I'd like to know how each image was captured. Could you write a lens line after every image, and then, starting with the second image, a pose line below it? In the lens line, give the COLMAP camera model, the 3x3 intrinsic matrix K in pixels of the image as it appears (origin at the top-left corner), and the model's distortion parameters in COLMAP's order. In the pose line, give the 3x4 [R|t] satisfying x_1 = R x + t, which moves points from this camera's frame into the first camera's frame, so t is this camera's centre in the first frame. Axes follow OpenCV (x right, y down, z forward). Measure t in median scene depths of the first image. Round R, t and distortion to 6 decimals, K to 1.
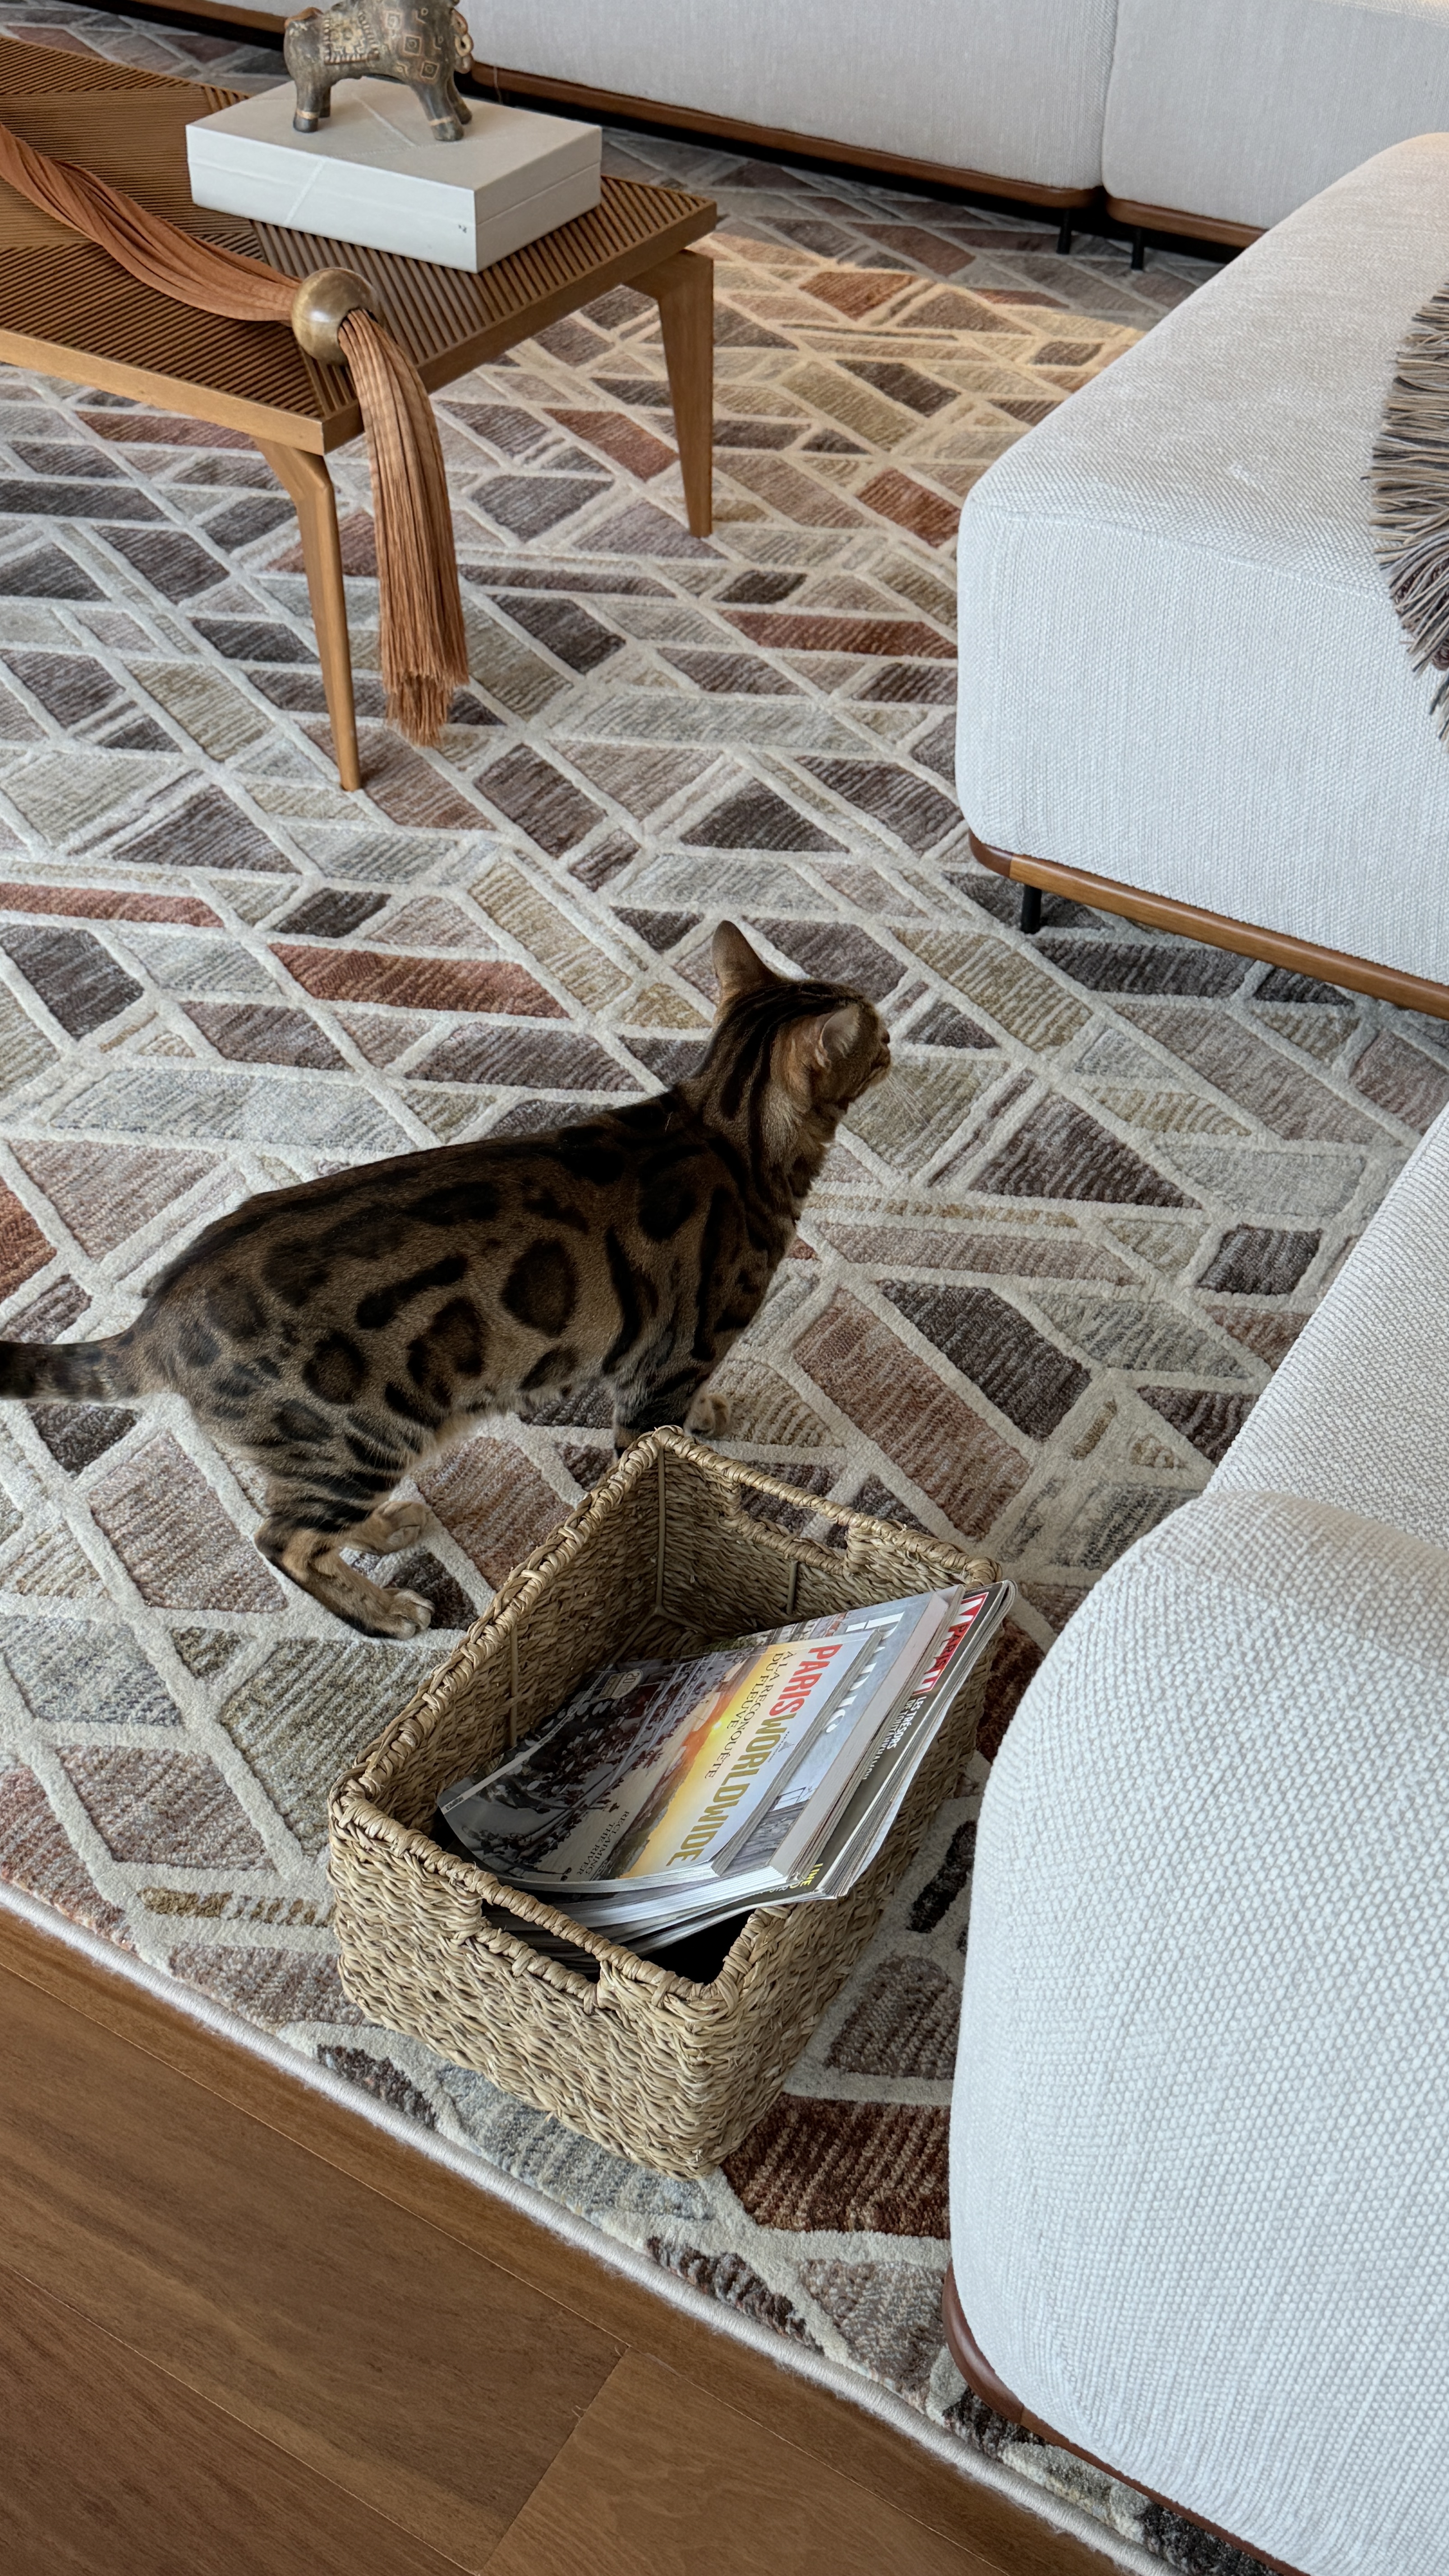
lens RADIAL K [[2532.7, 0, 744.7], [0, 2532.7, 1302.6], [0, 0, 1]] dist [0.078421, 0.000000]
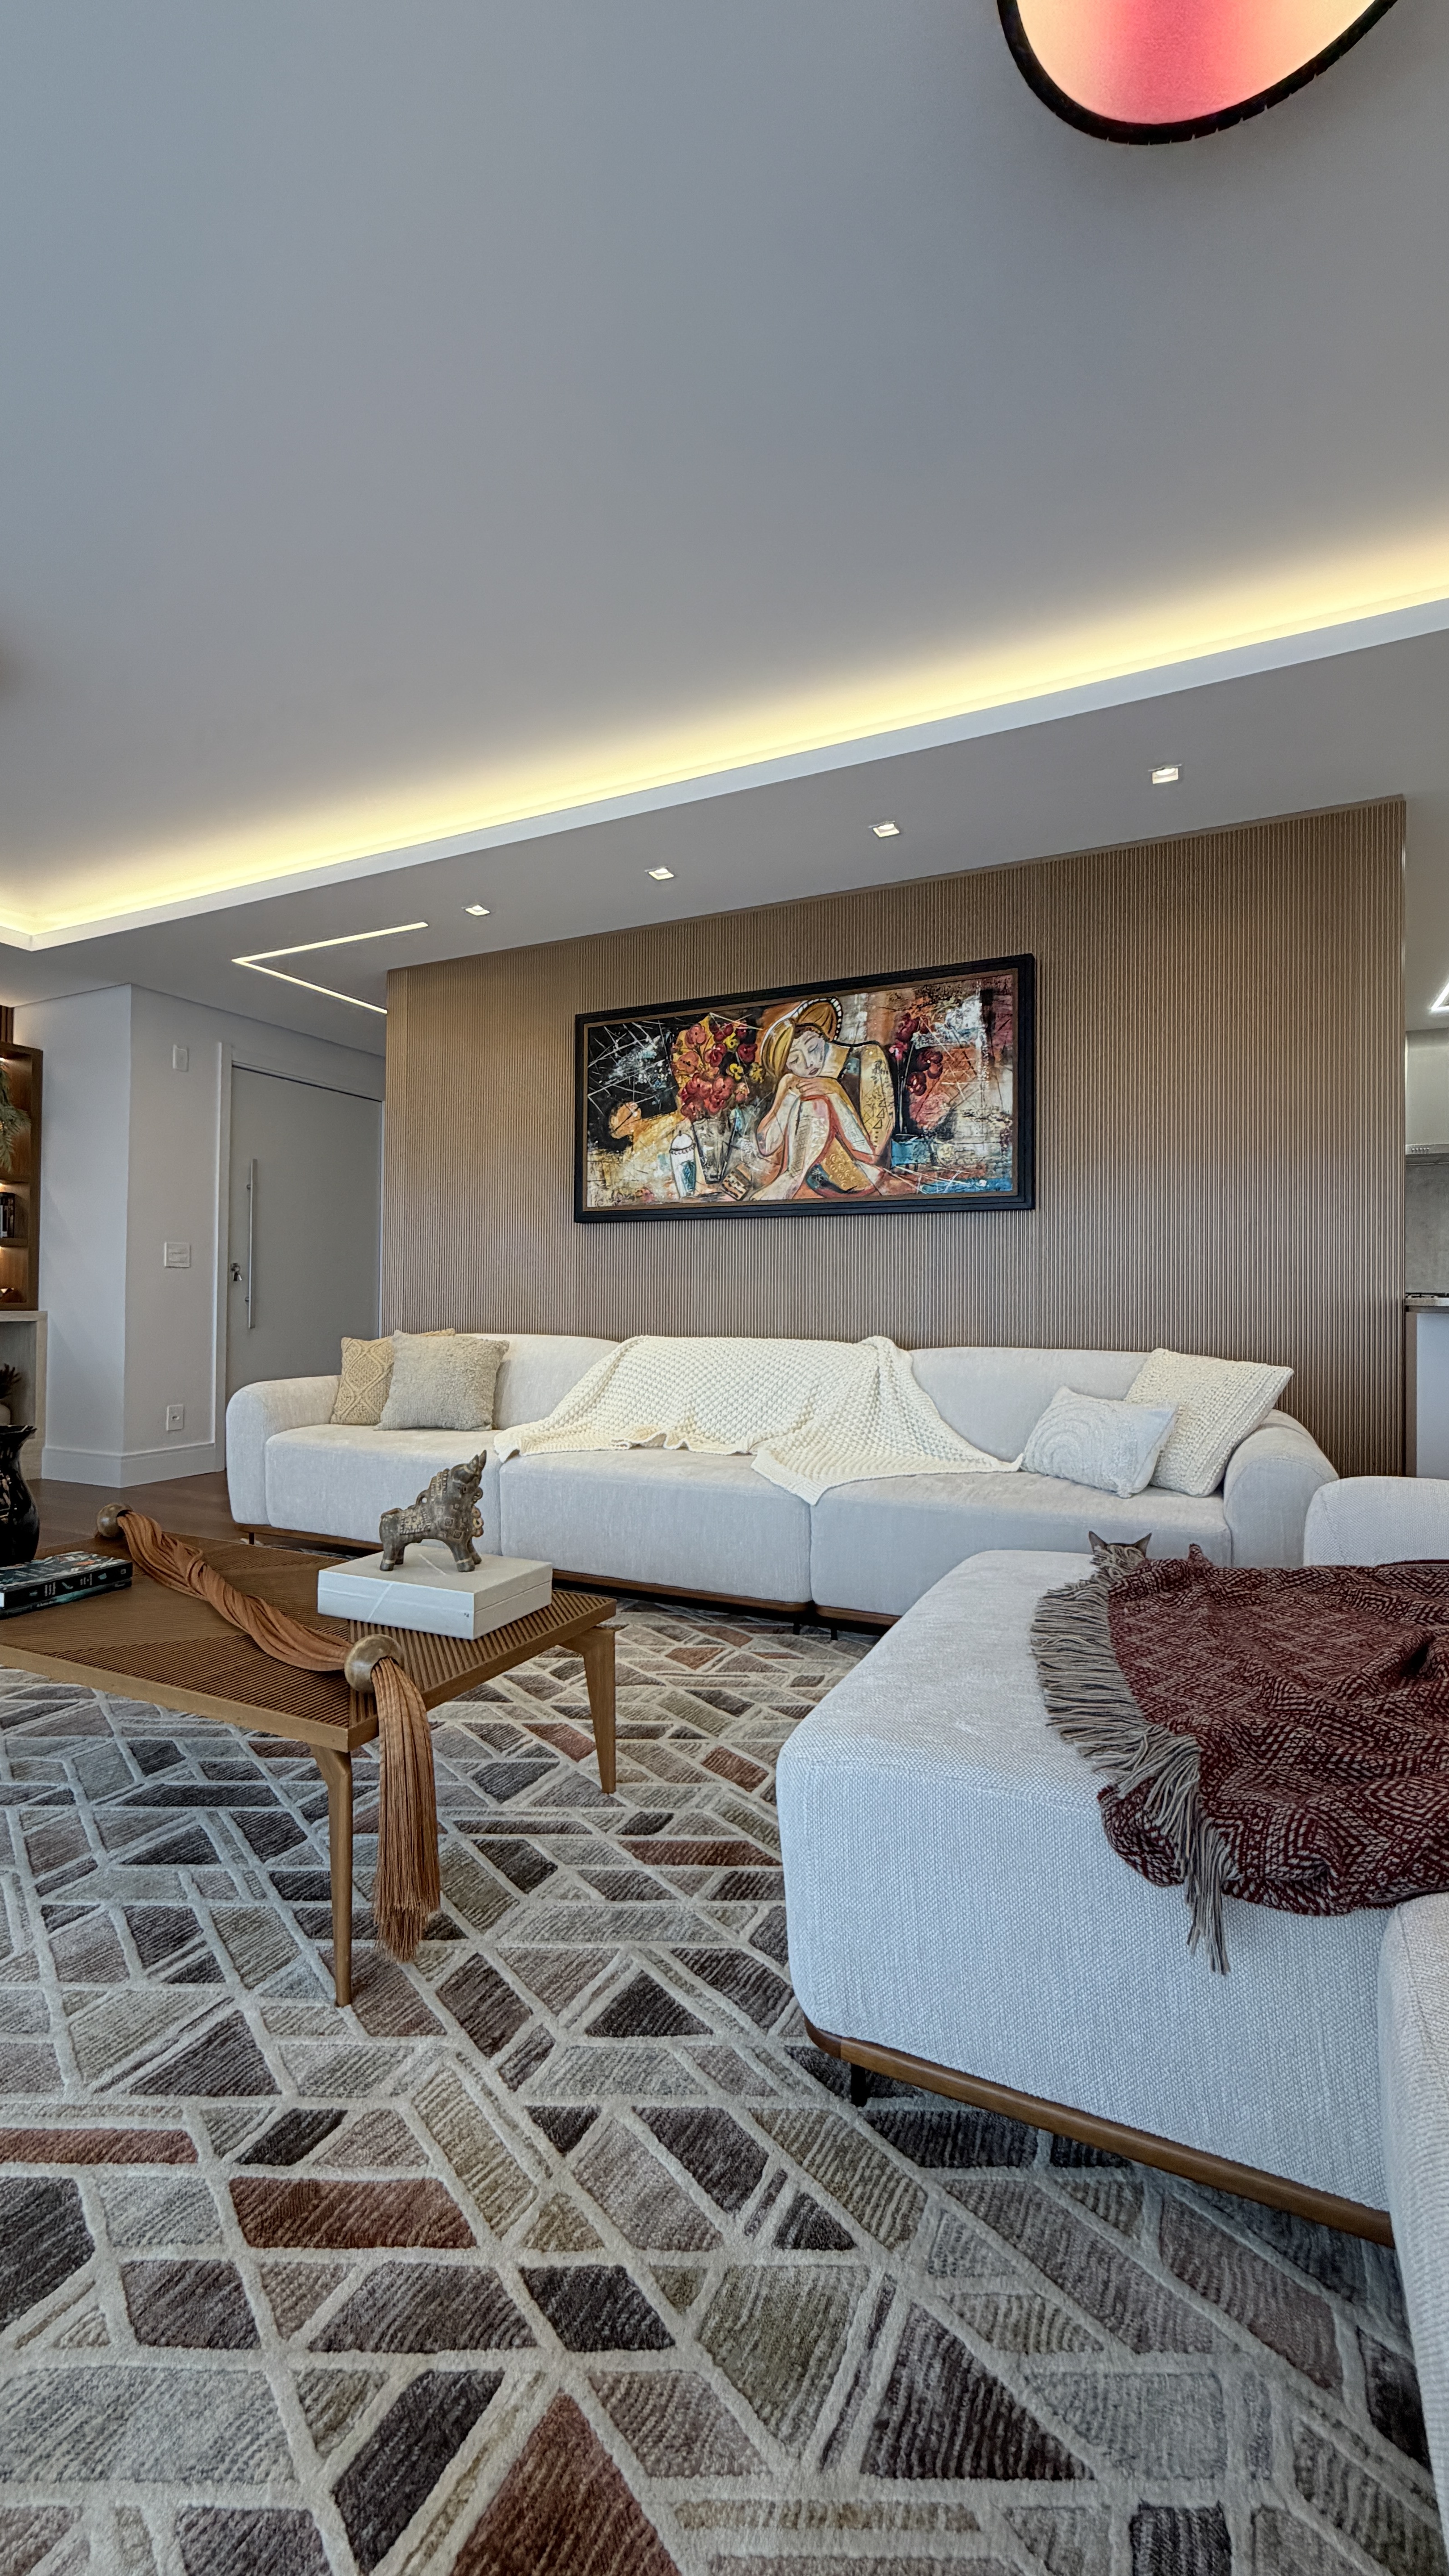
lens RADIAL K [[1047.1, 0, 722.9], [0, 1047.1, 1291.5], [0, 0, 1]] dist [0.002390, 0.002150]
pose [[0.996468, -0.020897, 0.081331, 0.009451], [0.070164, 0.739319, -0.669690, -0.093388], [-0.046135, 0.673031, 0.738174, 0.319859]]
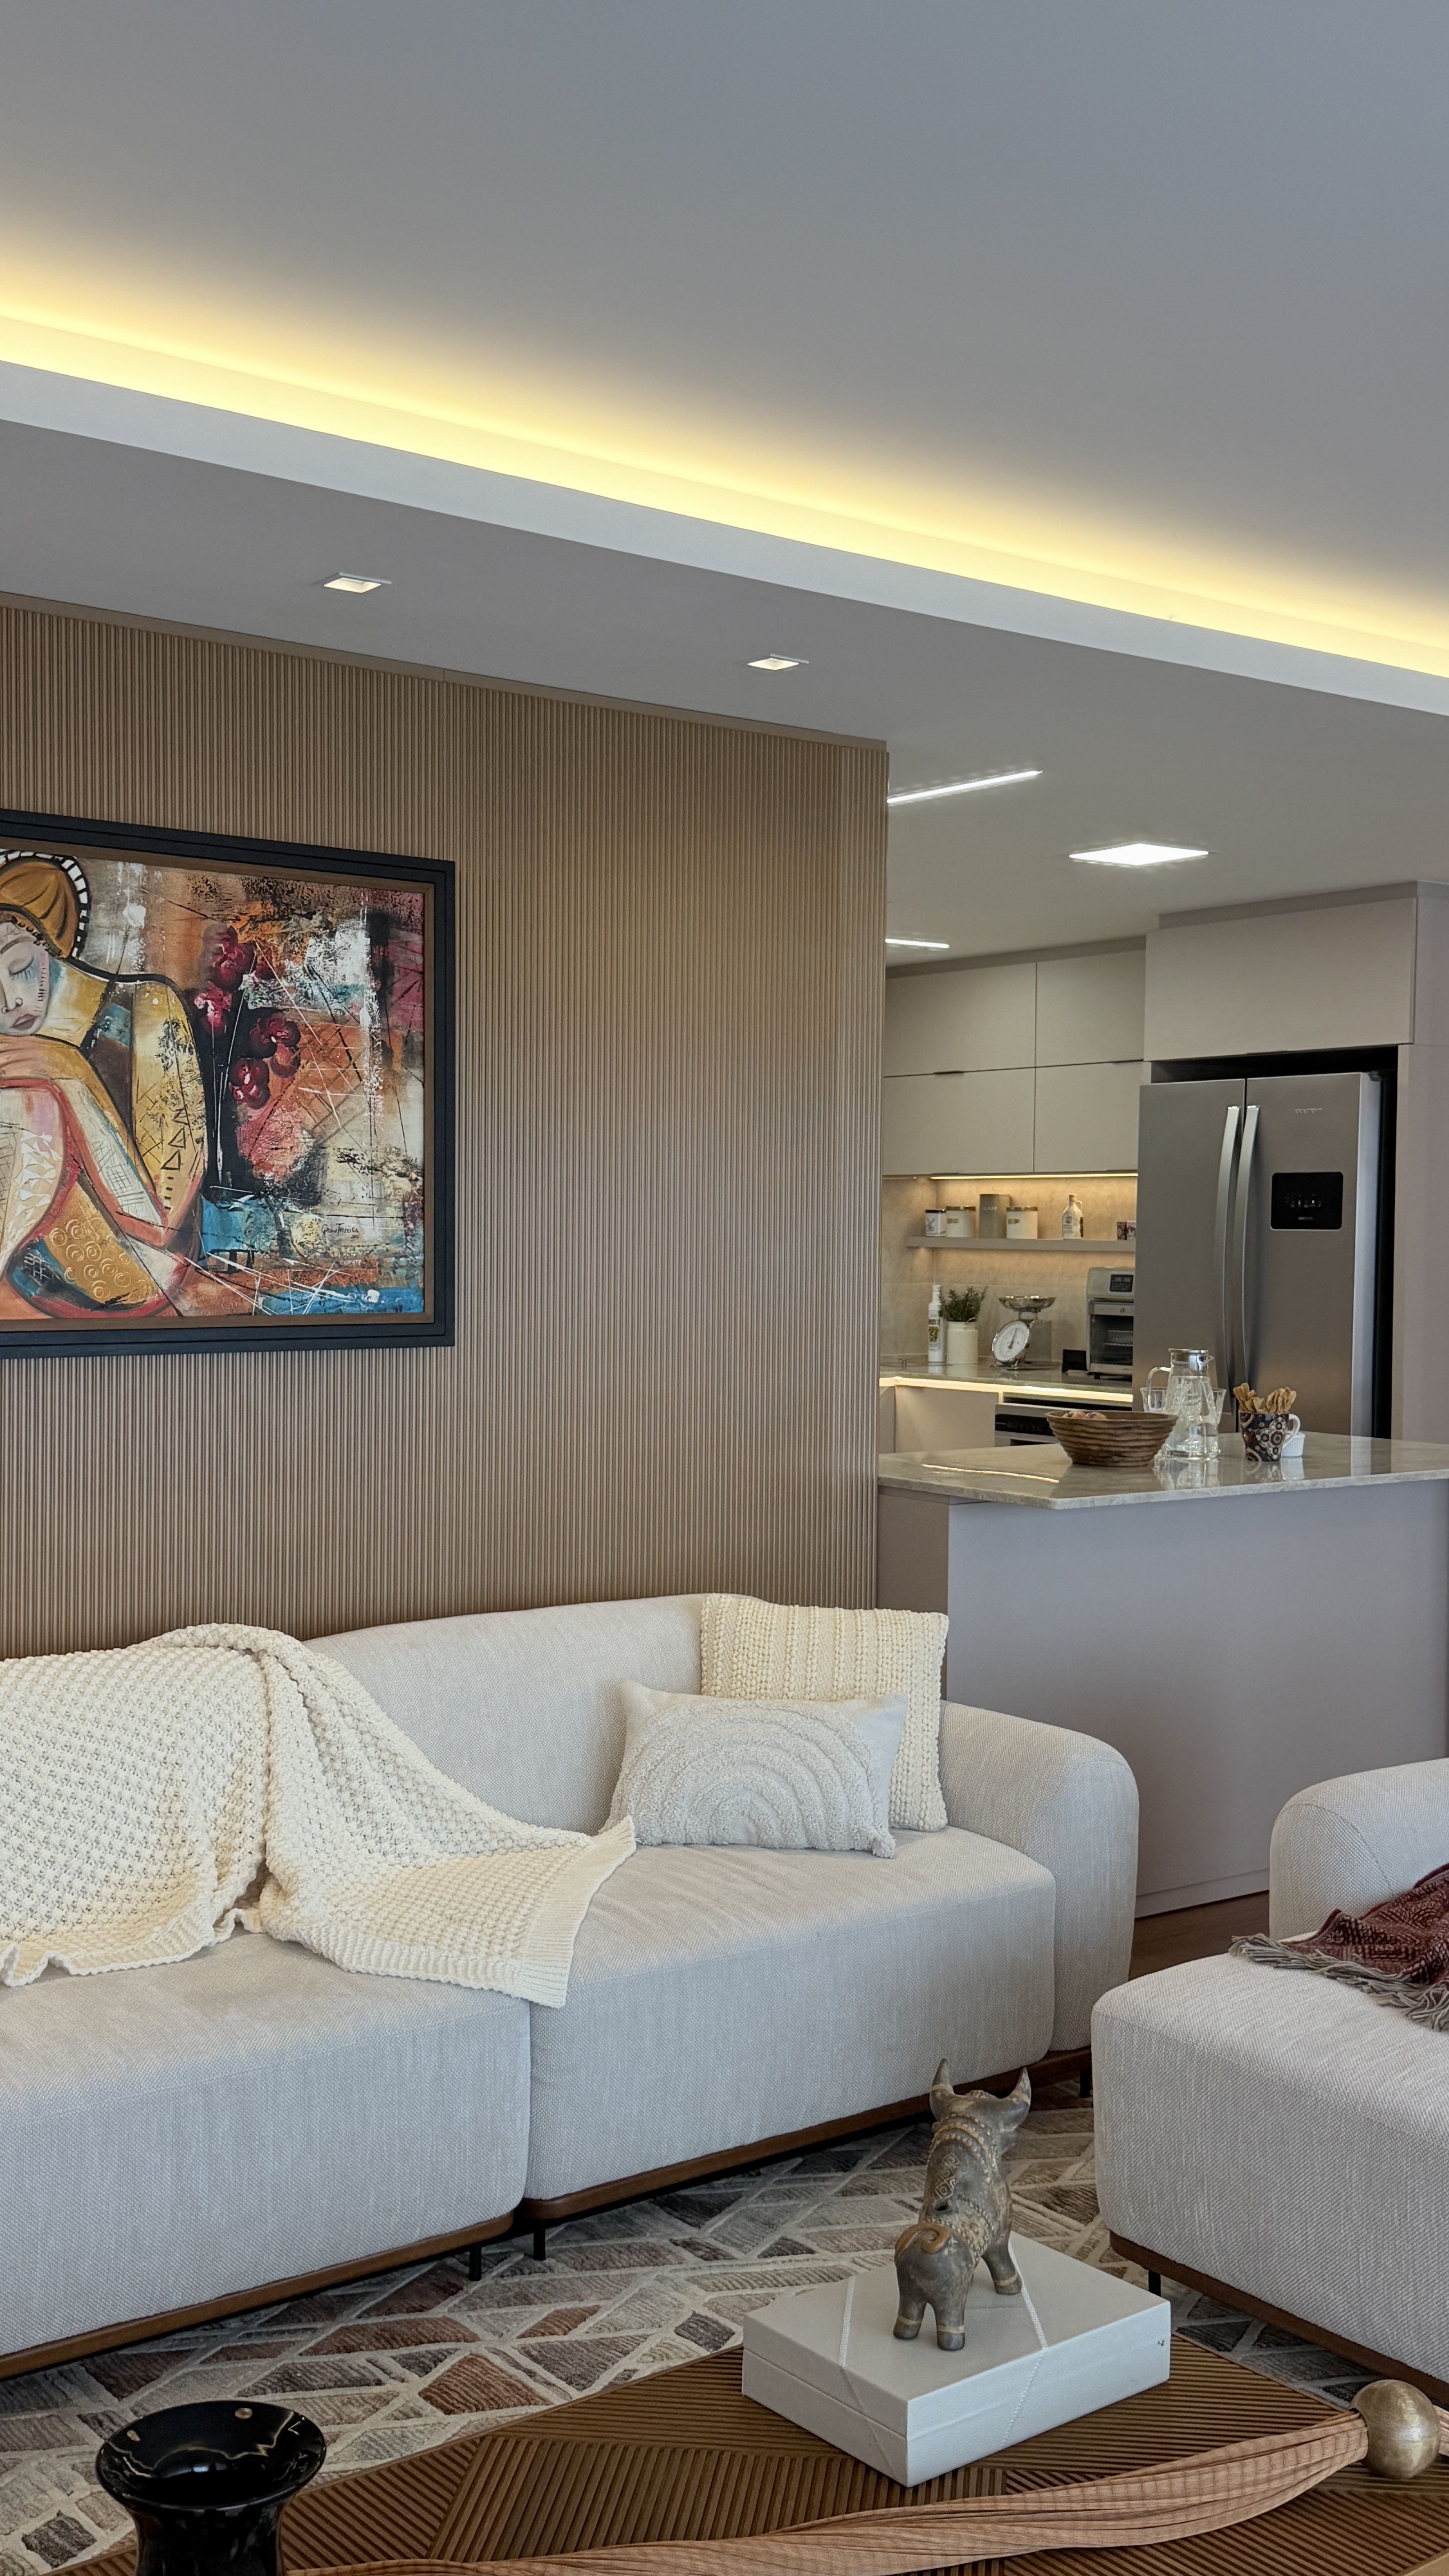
lens RADIAL K [[2532.7, 0, 716.1], [0, 2532.7, 1300.3], [0, 0, 1]] dist [0.078421, 0.000000]
pose [[0.376994, -0.051933, 0.924759, -1.051341], [0.620331, 0.755577, -0.210457, -0.611890], [-0.687797, 0.652997, 0.317064, 0.537808]]
